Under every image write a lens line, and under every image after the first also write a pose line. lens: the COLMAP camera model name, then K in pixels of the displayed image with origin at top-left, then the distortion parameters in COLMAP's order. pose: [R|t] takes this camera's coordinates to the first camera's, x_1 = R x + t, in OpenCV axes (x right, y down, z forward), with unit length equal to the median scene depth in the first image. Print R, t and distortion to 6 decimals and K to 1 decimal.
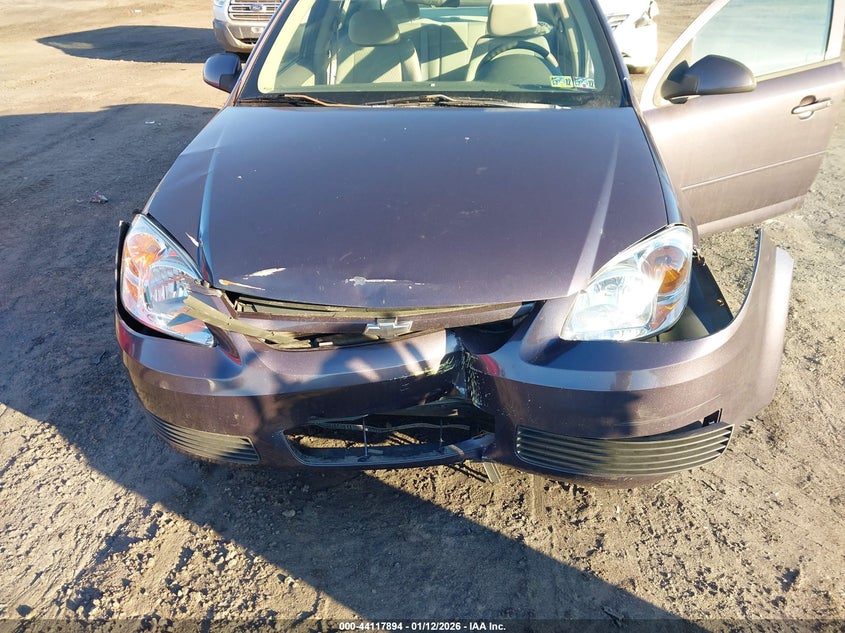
lens RADIAL K [[605.7, 0, 426.9], [0, 605.7, 296.2], [0, 0, 1]] dist [0.015135, -0.005231]
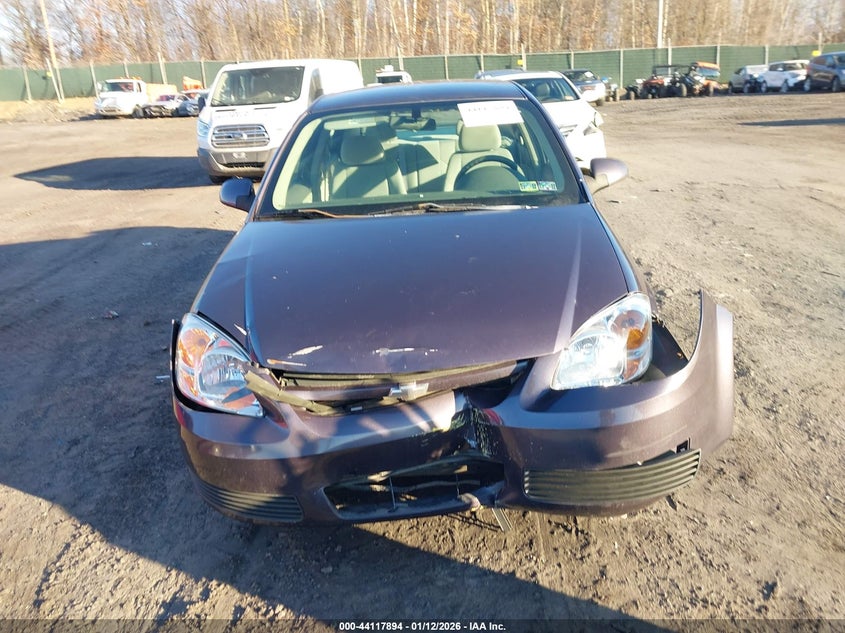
lens RADIAL K [[657.9, 0, 422.5], [0, 657.9, 316.5], [0, 0, 1]] dist [0.014404, -0.001647]
pose [[0.996527, -0.064857, 0.052230, -0.082696], [0.072049, 0.986018, -0.150258, 0.091001], [-0.041755, 0.153499, 0.987266, -0.268082]]
